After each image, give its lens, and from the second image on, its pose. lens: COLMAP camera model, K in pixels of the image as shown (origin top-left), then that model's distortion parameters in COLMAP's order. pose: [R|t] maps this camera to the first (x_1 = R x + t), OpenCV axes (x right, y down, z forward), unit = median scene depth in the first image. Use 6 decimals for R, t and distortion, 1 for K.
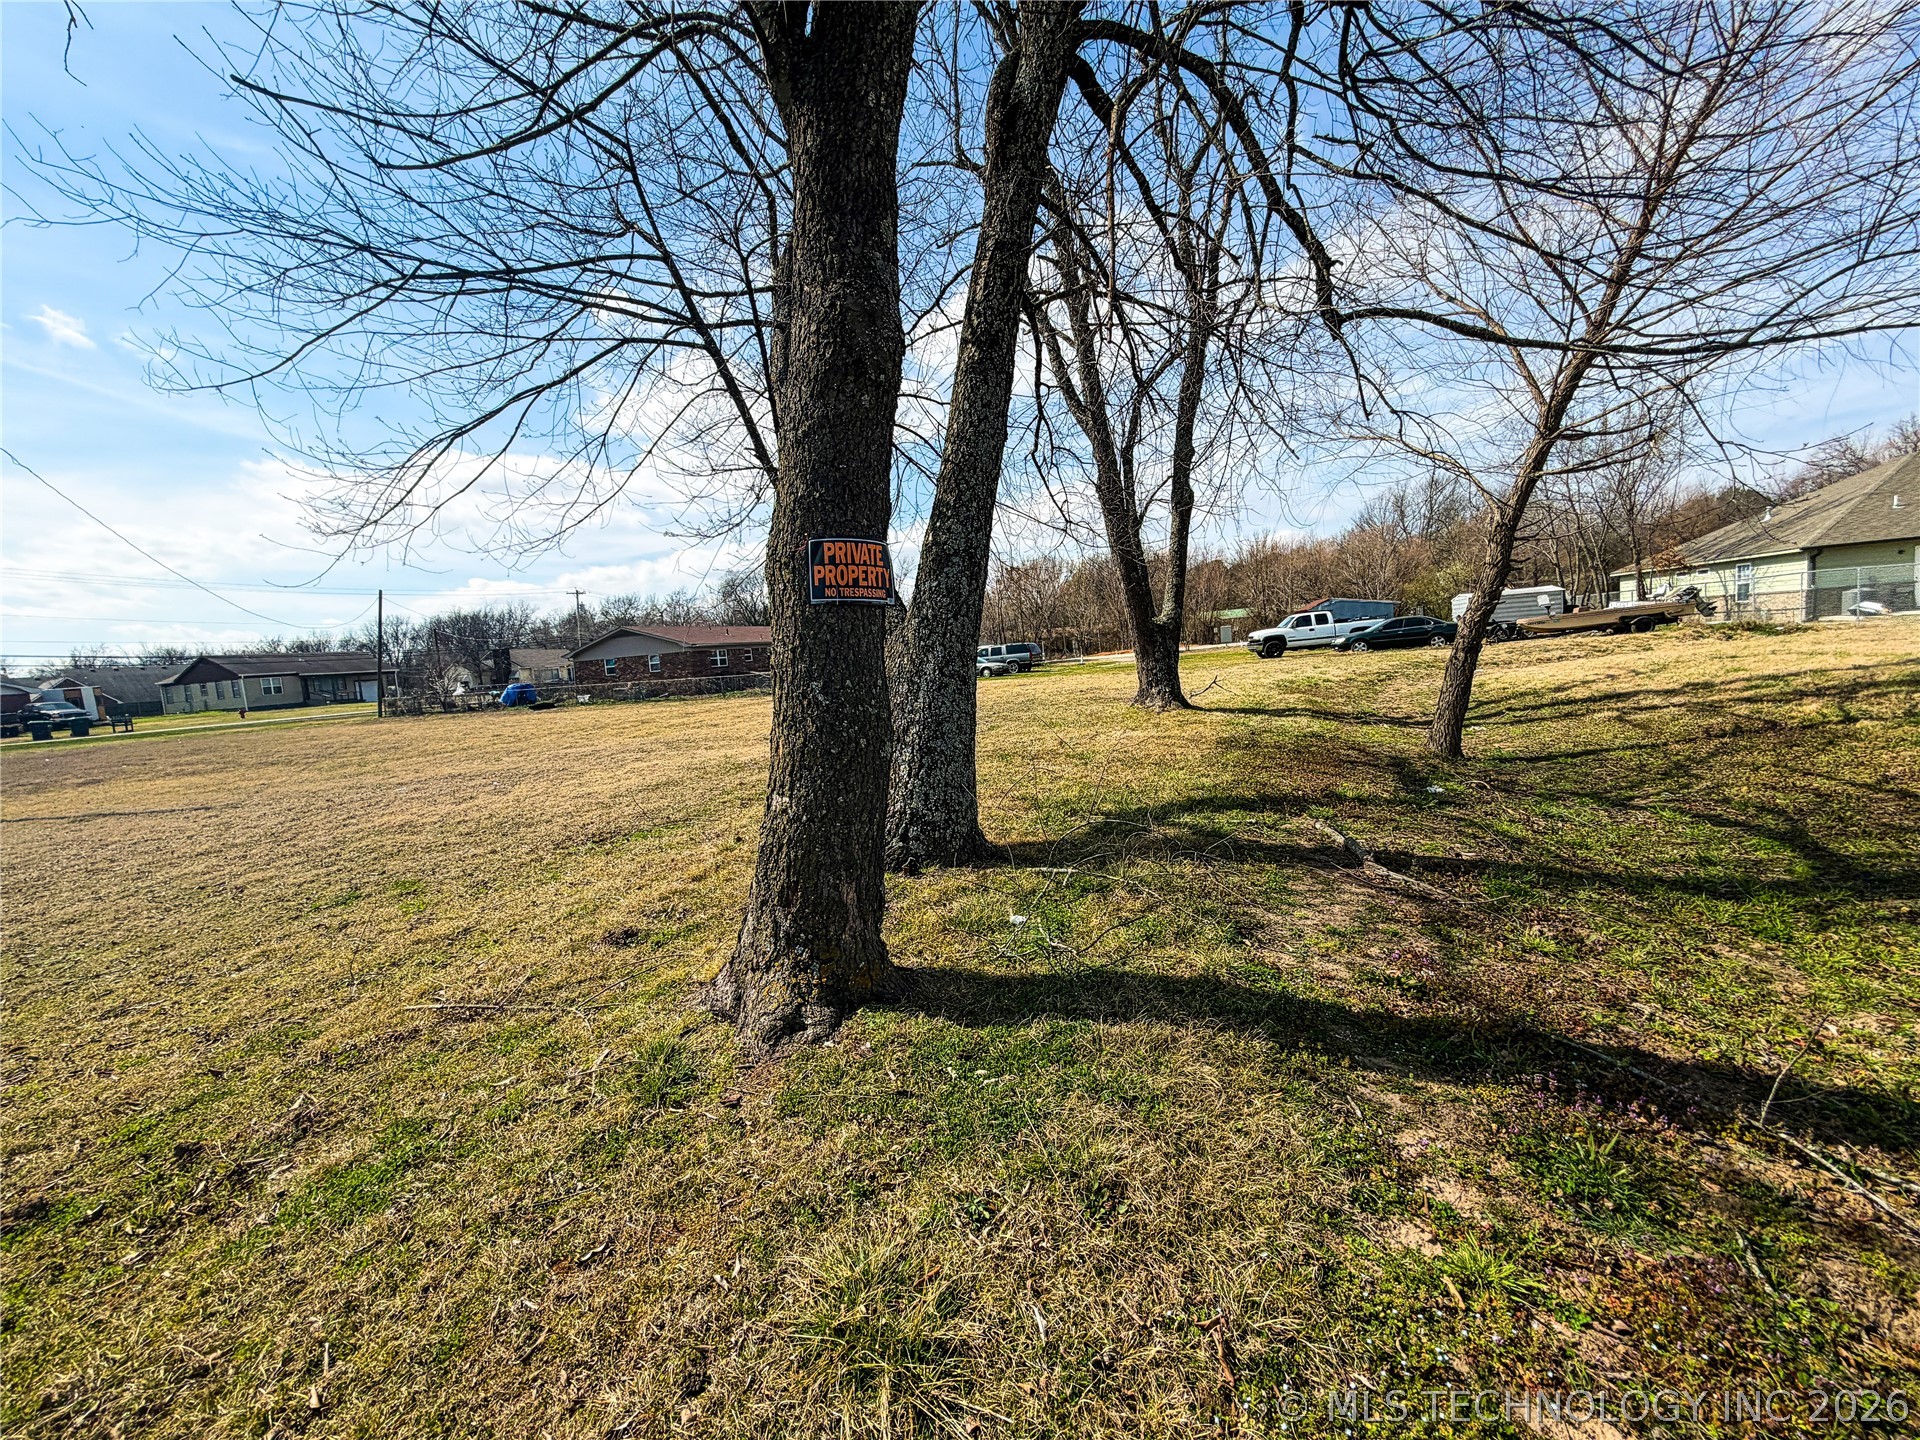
lens RADIAL K [[766.3, 0, 953.1], [0, 766.3, 720.3], [0, 0, 1]] dist [0.000017, 0.000319]
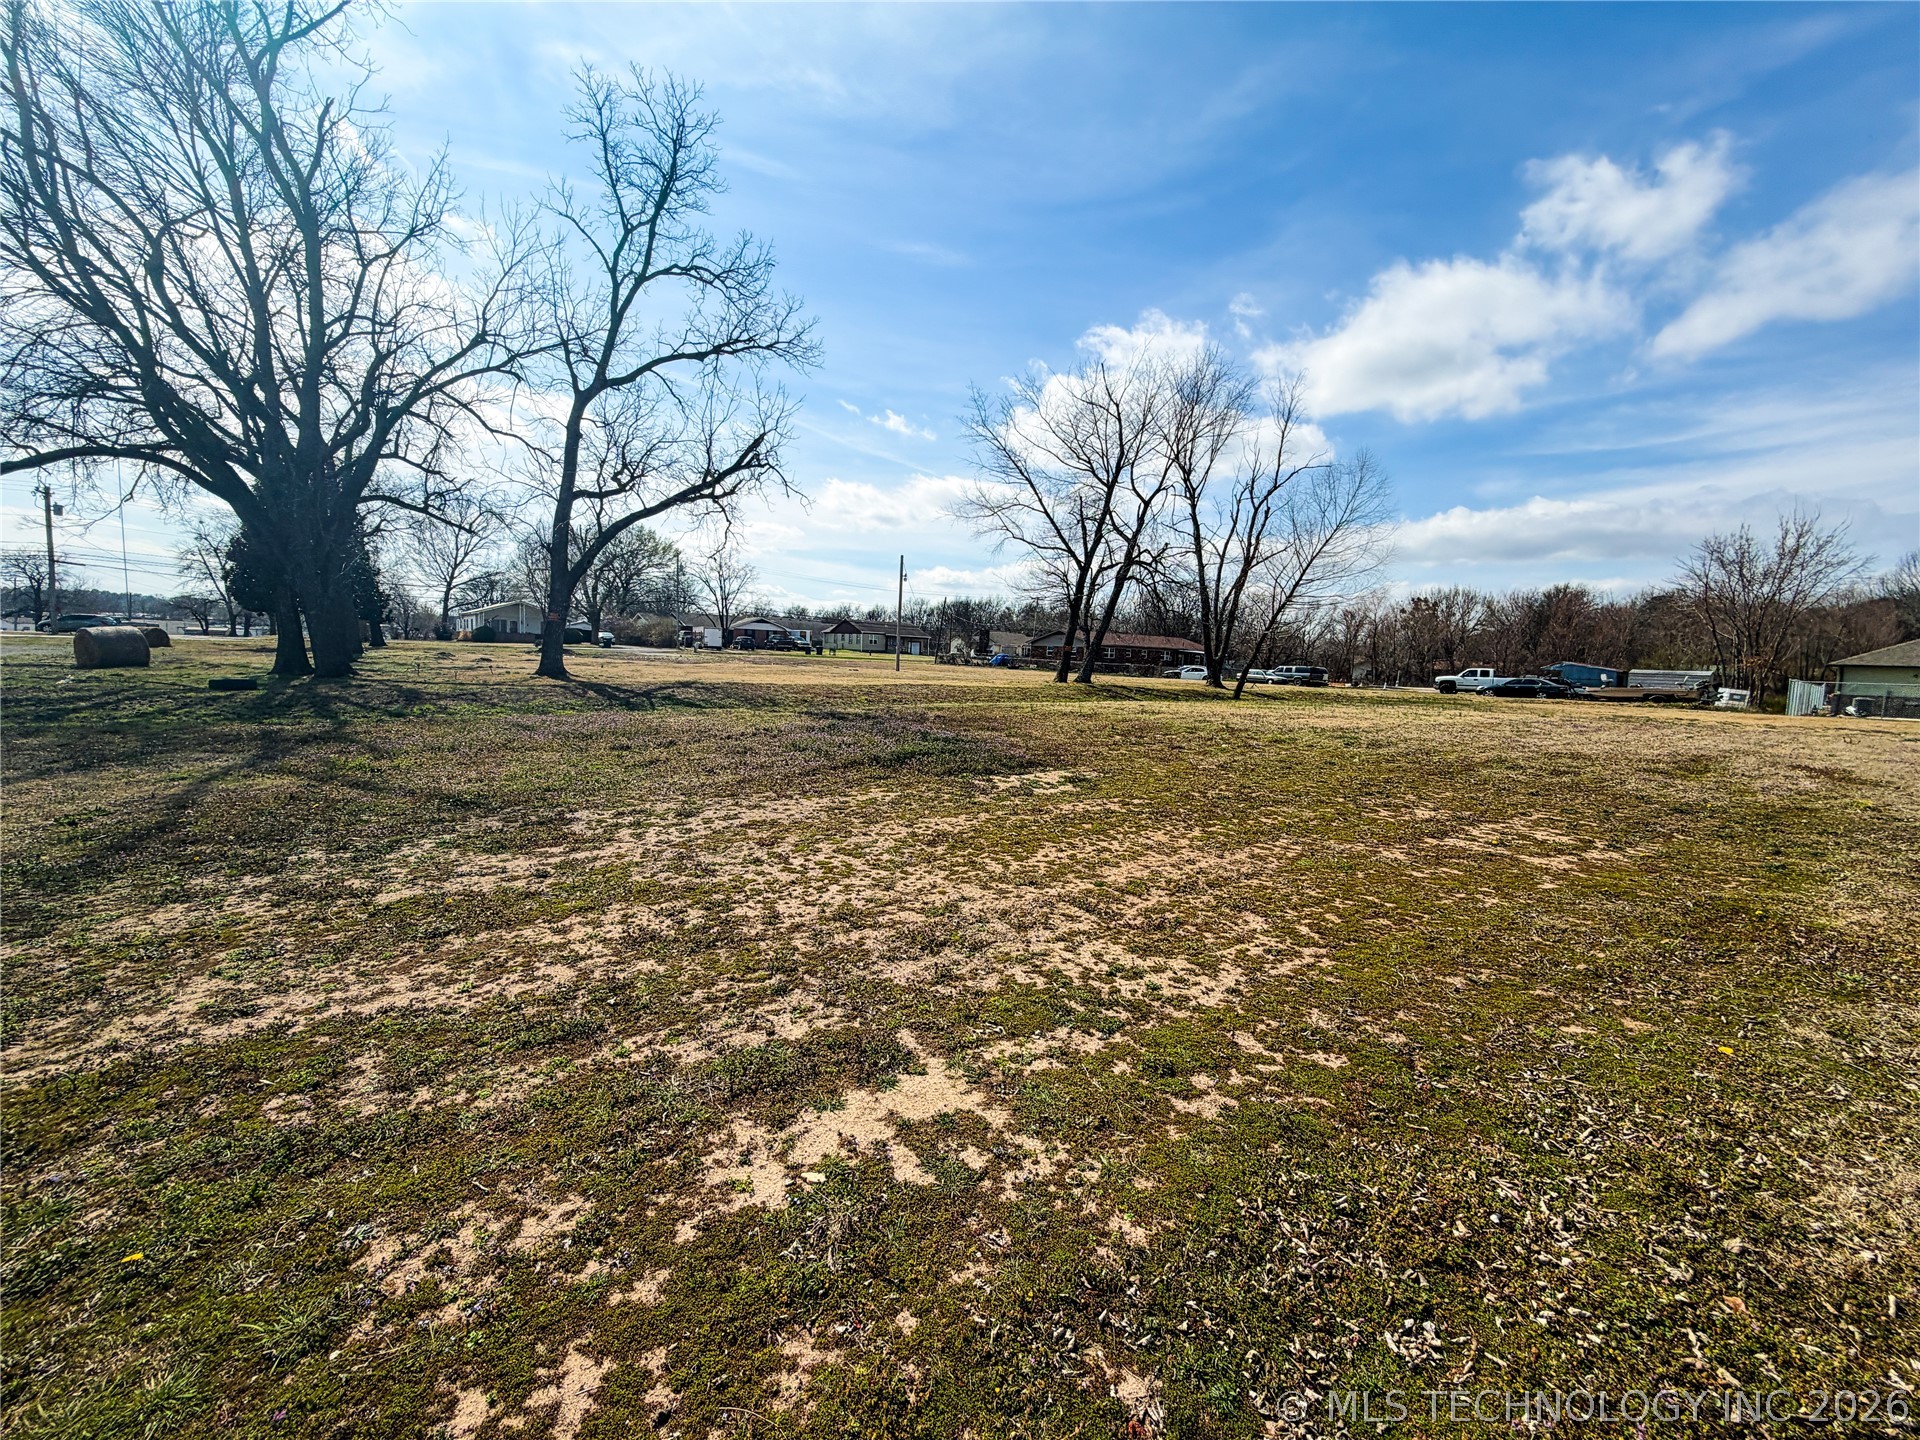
lens RADIAL K [[766.3, 0, 953.1], [0, 766.3, 720.3], [0, 0, 1]] dist [0.000017, 0.000319]
pose [[0.846621, 0.158329, -0.508099, 0.290992], [-0.155041, 0.986686, 0.049125, 0.035607], [0.509112, 0.037186, 0.859897, -0.630833]]
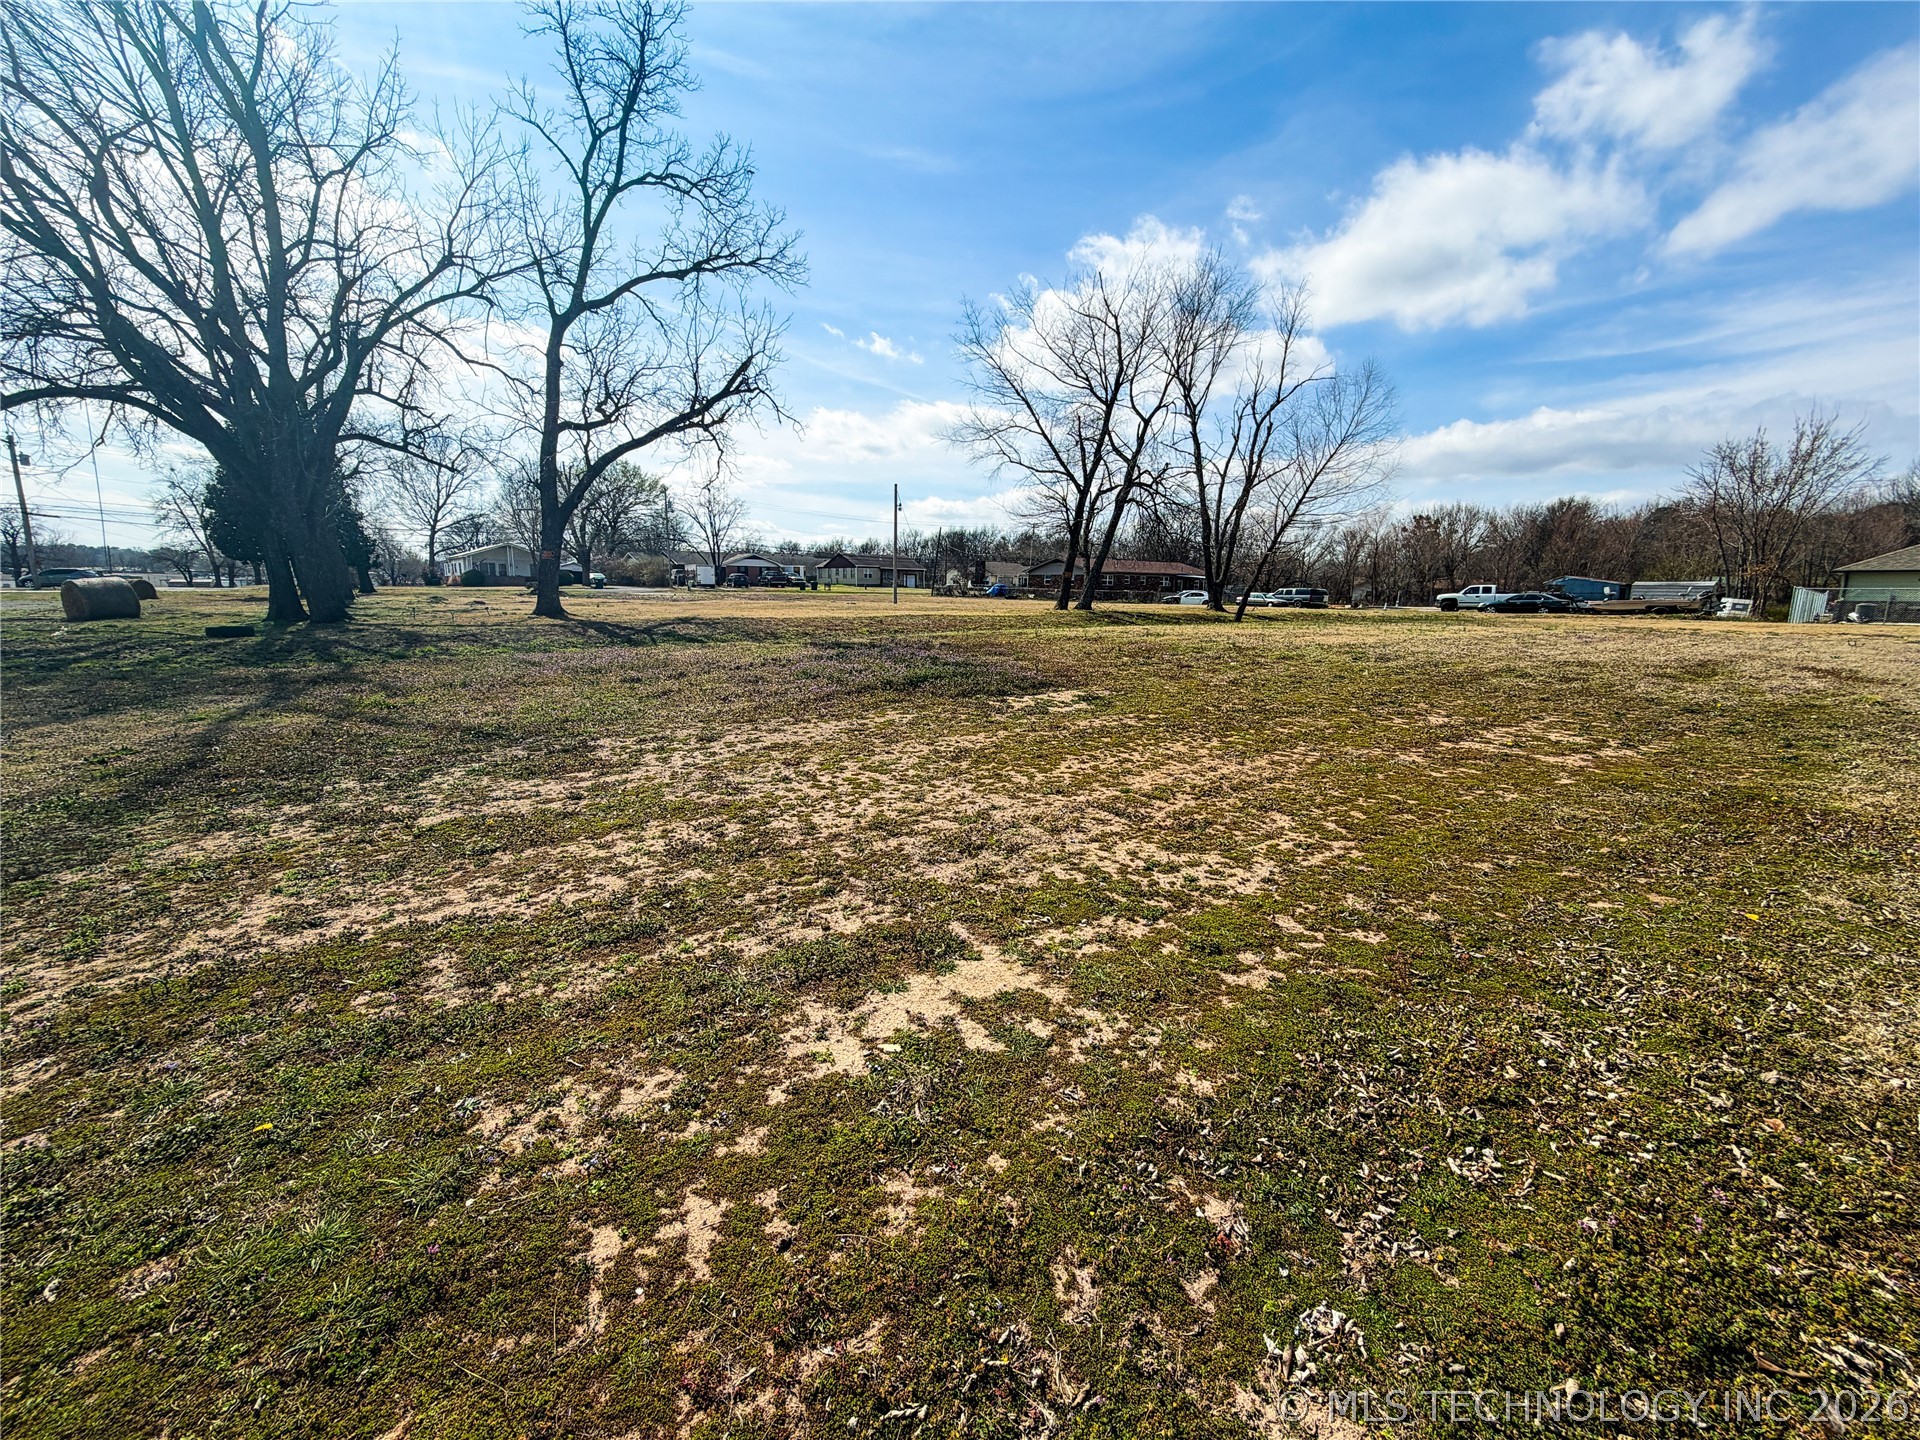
lens RADIAL K [[766.3, 0, 953.1], [0, 766.3, 720.3], [0, 0, 1]] dist [0.000017, 0.000319]
pose [[0.852665, 0.178169, -0.491140, 0.288356], [-0.128328, 0.982679, 0.133693, 0.038928], [0.506453, -0.050968, 0.860760, -0.632935]]
